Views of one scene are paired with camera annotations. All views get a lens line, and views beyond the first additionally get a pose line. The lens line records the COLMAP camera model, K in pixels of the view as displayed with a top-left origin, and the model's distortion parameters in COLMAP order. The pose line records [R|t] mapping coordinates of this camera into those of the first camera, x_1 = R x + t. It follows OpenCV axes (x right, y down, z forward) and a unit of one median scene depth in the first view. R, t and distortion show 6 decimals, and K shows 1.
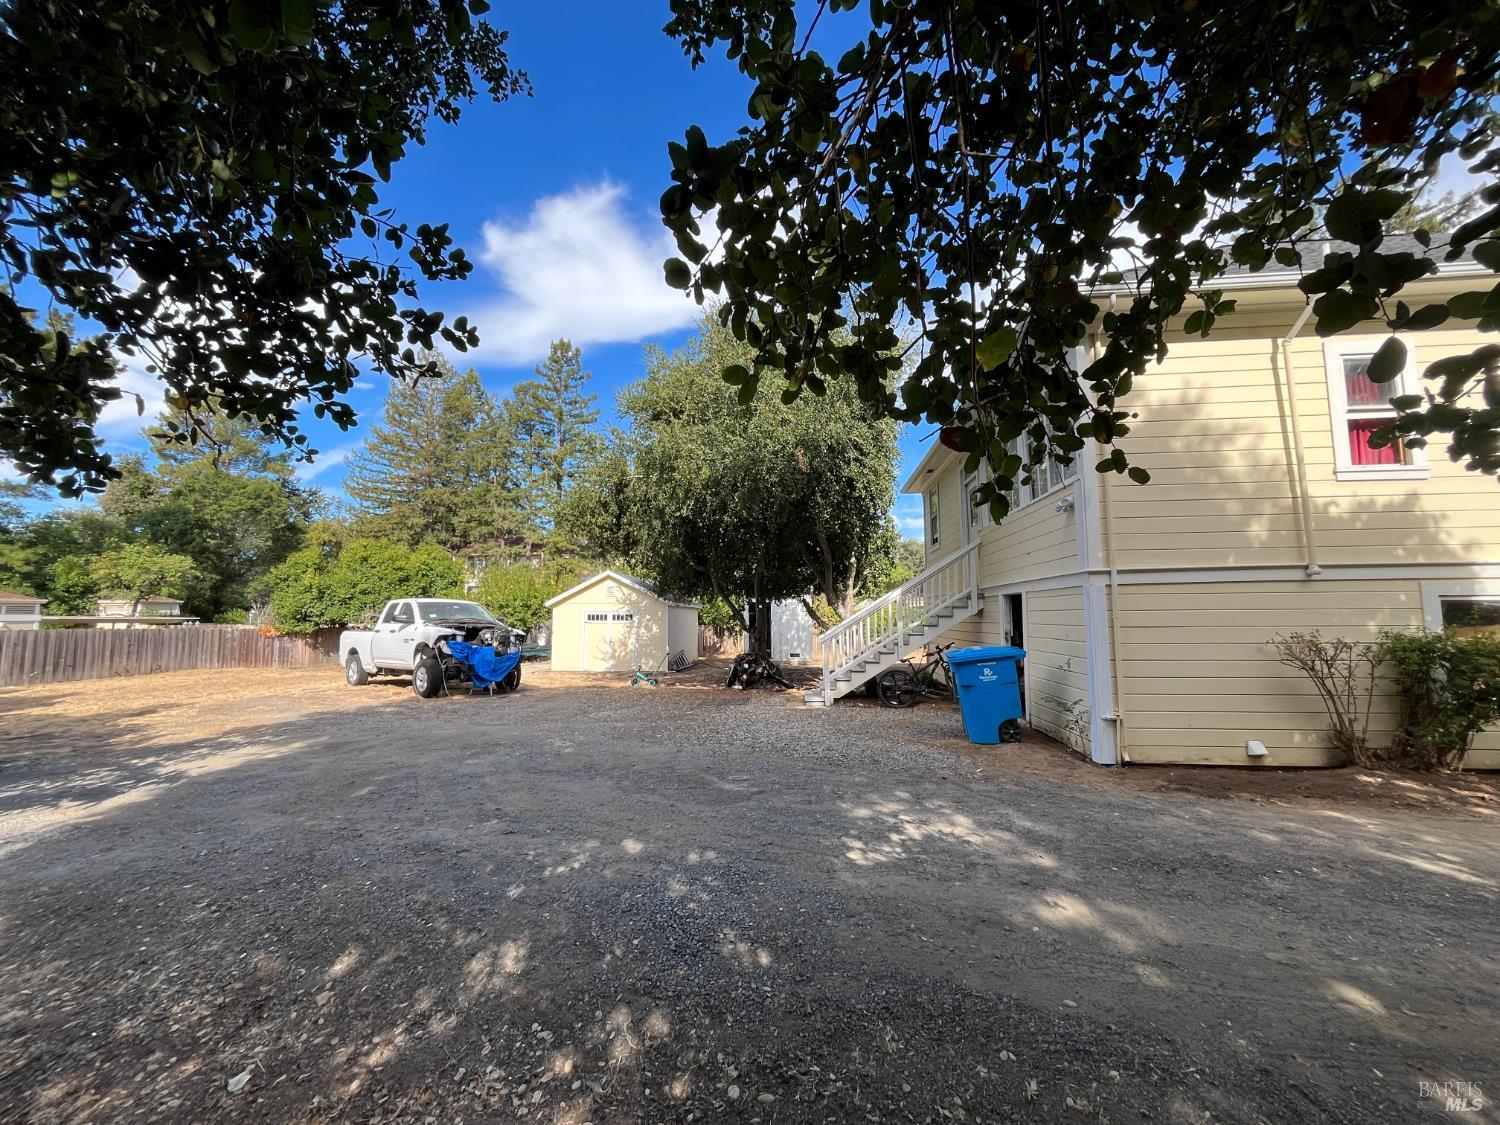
lens RADIAL K [[600.6, 0, 743.2], [0, 600.6, 563.7], [0, 0, 1]] dist [-0.004743, -0.000443]
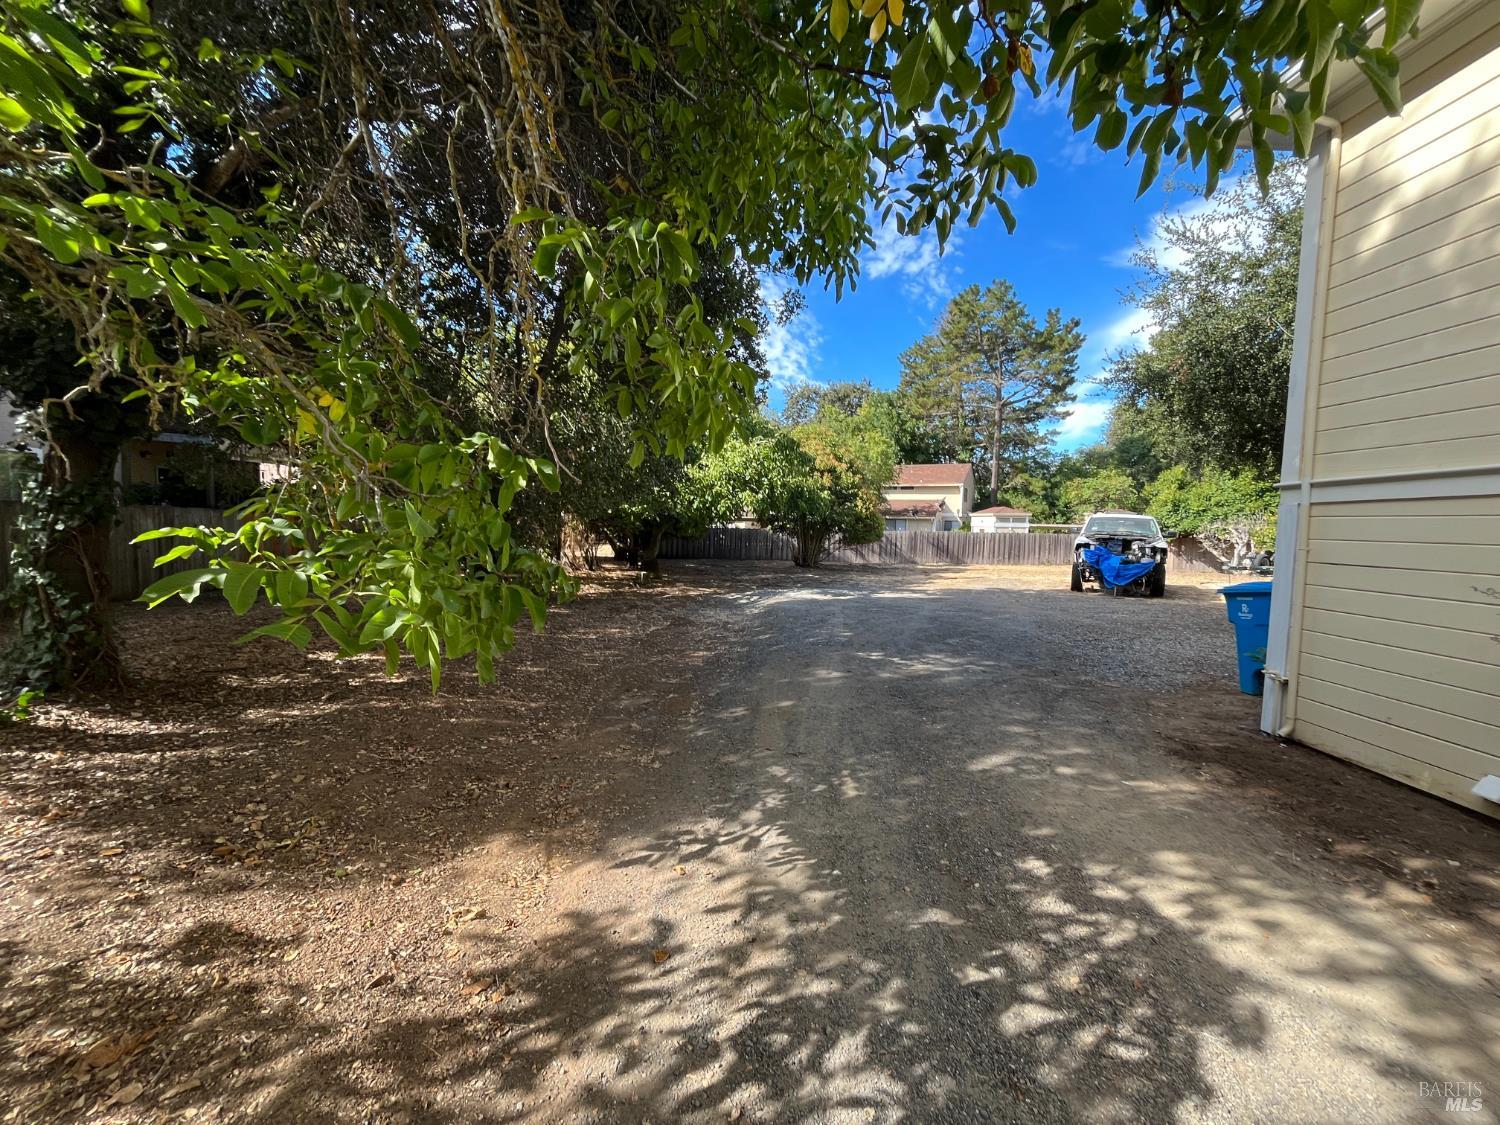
lens RADIAL K [[609.6, 0, 743.1], [0, 609.6, 580.3], [0, 0, 1]] dist [-0.000488, -0.000270]
pose [[0.121757, 0.102584, -0.987245, 0.330466], [0.074453, 0.990899, 0.112146, -0.001597], [0.989764, -0.087158, 0.113011, 0.062159]]
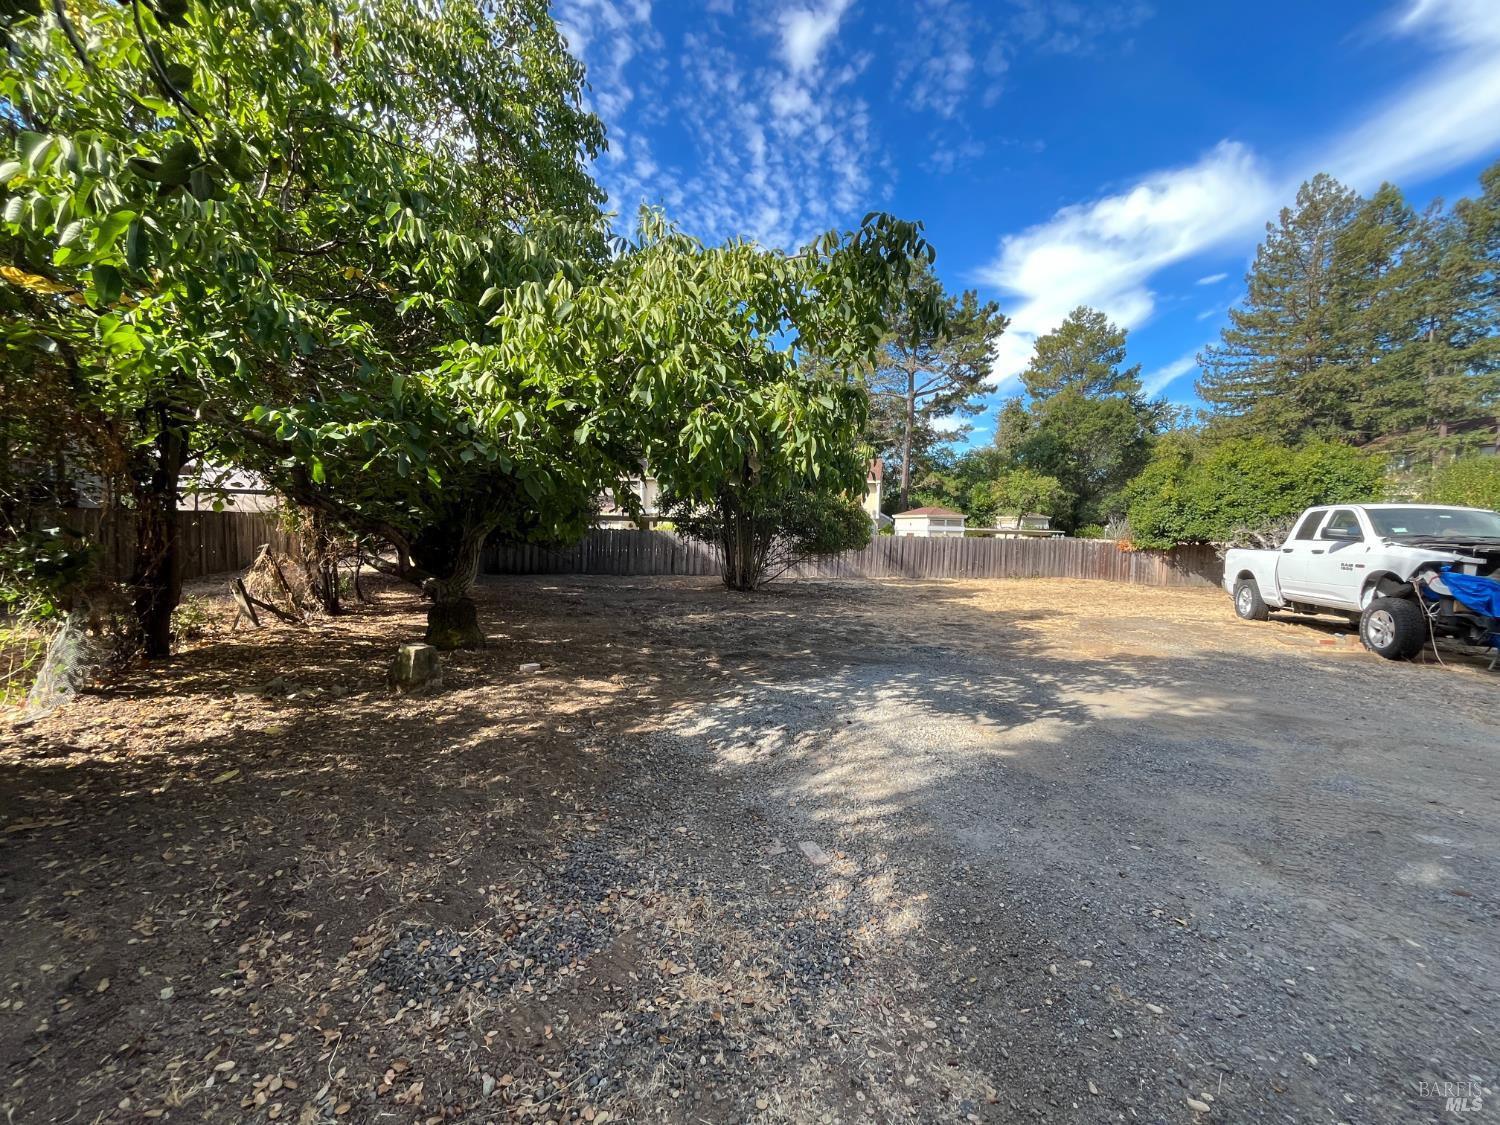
lens RADIAL K [[600.6, 0, 743.2], [0, 600.6, 563.7], [0, 0, 1]] dist [-0.004743, -0.000443]
pose [[0.344149, 0.069303, -0.936354, -0.081455], [0.058684, 0.993735, 0.095118, 0.010842], [0.937079, -0.087683, 0.337926, 0.071252]]
